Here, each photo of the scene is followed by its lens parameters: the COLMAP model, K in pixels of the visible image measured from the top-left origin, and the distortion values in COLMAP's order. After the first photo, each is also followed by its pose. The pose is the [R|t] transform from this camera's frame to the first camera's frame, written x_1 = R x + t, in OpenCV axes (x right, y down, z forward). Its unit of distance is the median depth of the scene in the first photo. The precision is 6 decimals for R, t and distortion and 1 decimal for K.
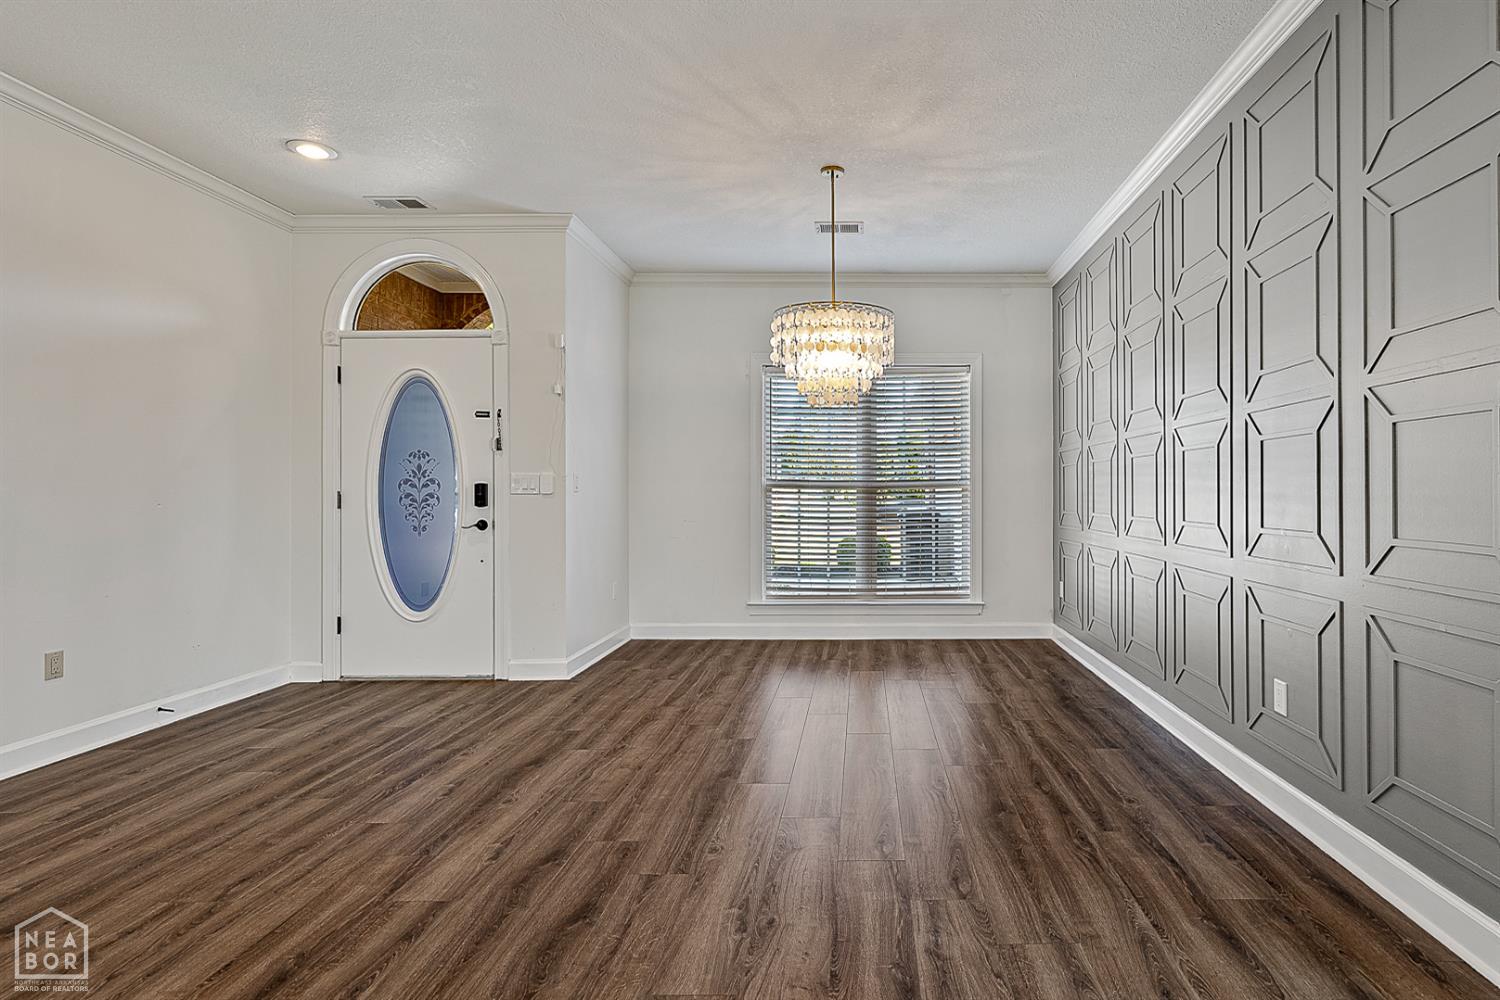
lens RADIAL K [[720.1, 0, 751.5], [0, 720.1, 480.6], [0, 0, 1]] dist [-0.002421, 0.000196]
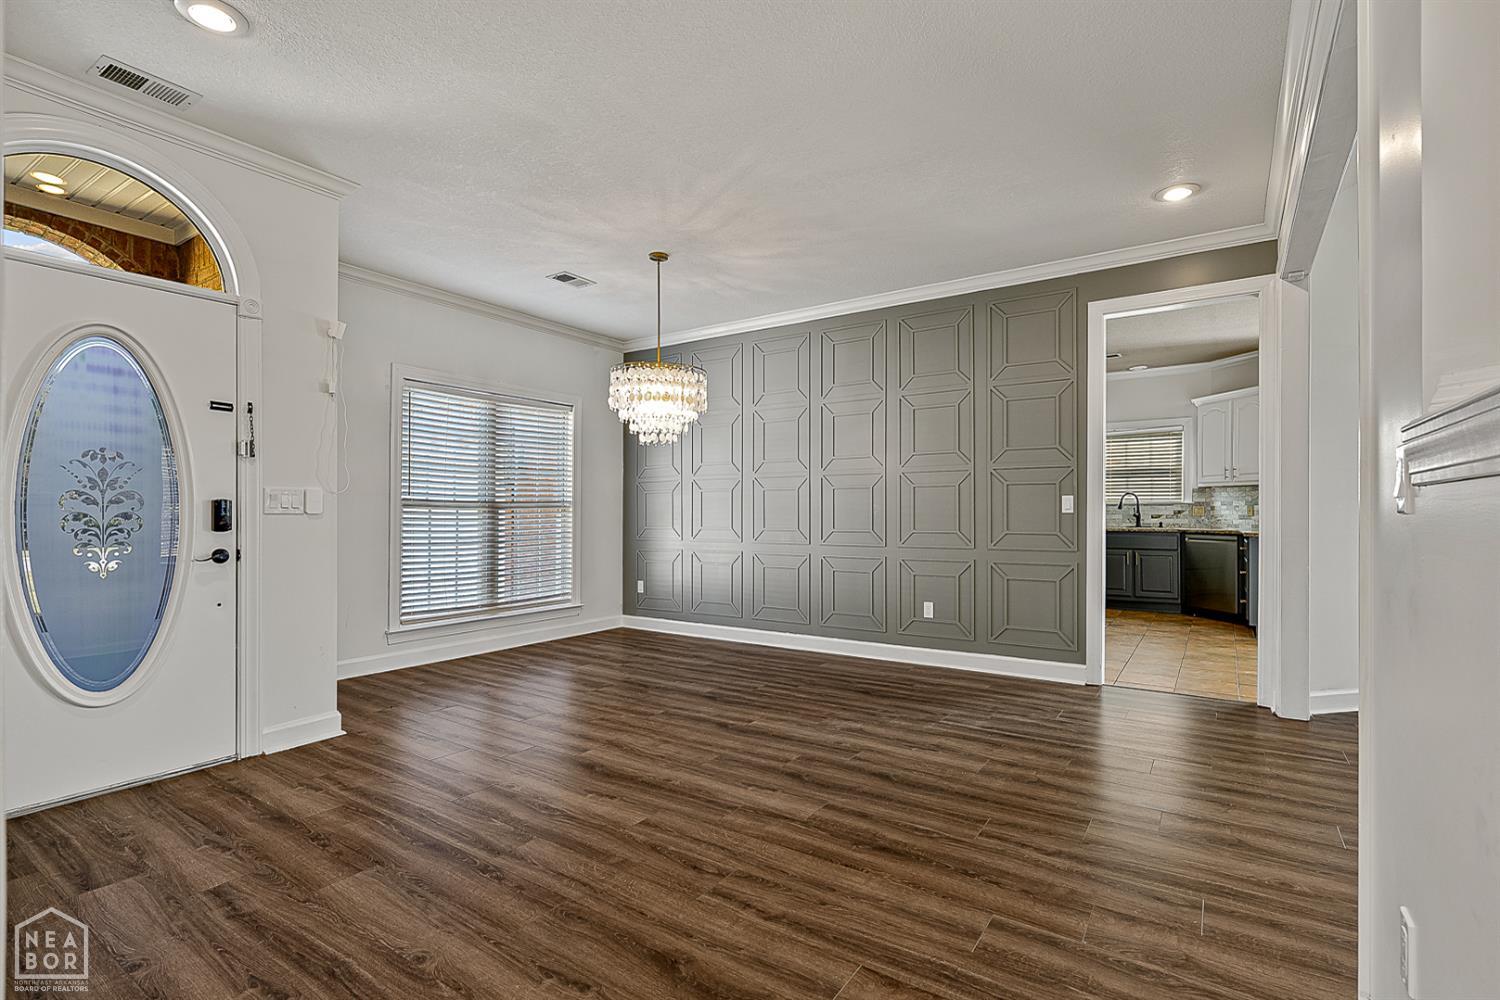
lens RADIAL K [[700.4, 0, 751.8], [0, 700.4, 503.5], [0, 0, 1]] dist [-0.002584, -0.000005]
pose [[0.564974, 0.011566, 0.825028, -0.981960], [-0.012994, 0.999902, -0.005119, 0.006485], [-0.825006, -0.007829, 0.565069, 0.214837]]
